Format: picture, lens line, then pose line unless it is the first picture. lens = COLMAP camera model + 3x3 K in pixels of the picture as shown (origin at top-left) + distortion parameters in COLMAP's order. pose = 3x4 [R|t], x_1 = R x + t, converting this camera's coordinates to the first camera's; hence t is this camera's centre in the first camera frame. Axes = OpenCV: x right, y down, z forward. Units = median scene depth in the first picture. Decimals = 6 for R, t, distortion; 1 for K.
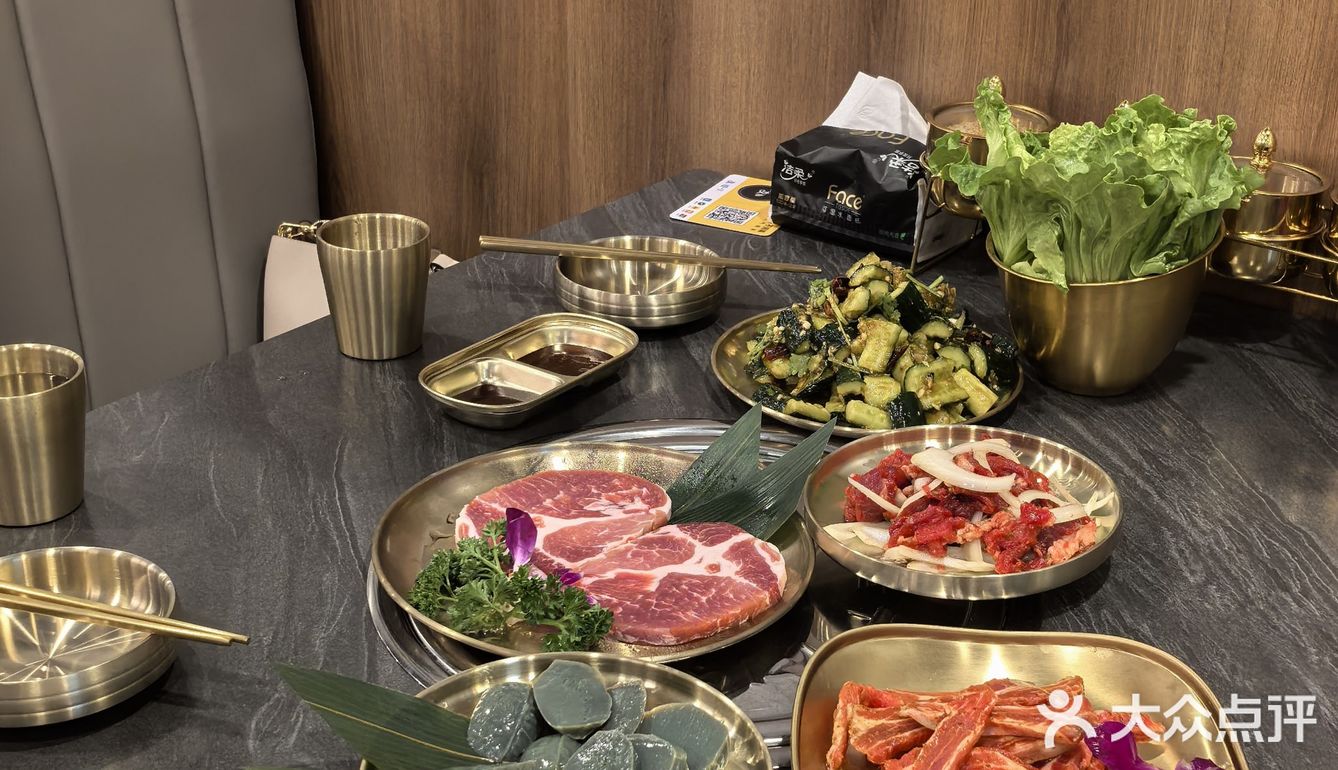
lens RADIAL K [[1404.9, 0, 668.6], [0, 1404.9, 385.3], [0, 0, 1]] dist [0.018947, 0.000000]
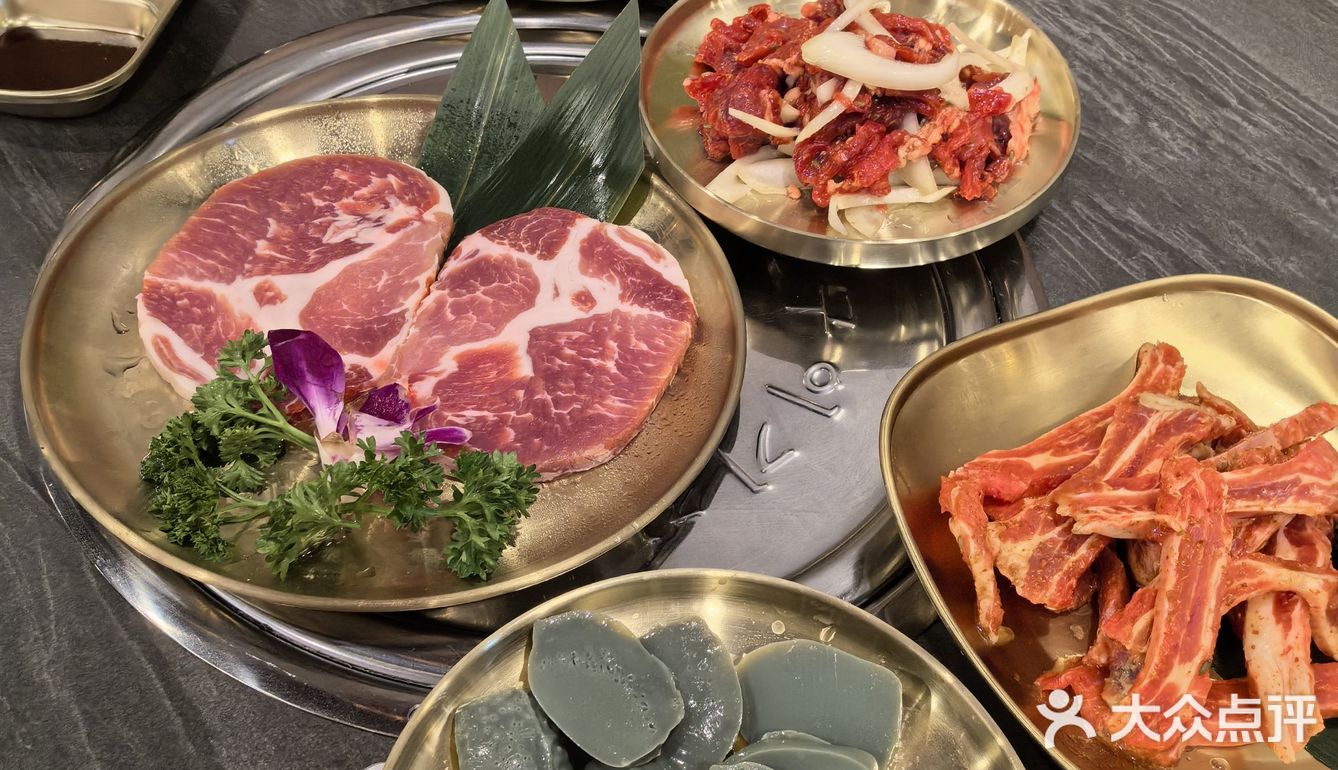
lens RADIAL K [[1324.9, 0, 670.4], [0, 1324.9, 382.5], [0, 0, 1]] dist [0.004208, 0.000000]
pose [[0.895842, -0.320290, 0.308029, -0.134347], [0.164188, 0.882698, 0.440325, -0.102419], [-0.412928, -0.343887, 0.843346, 0.434429]]
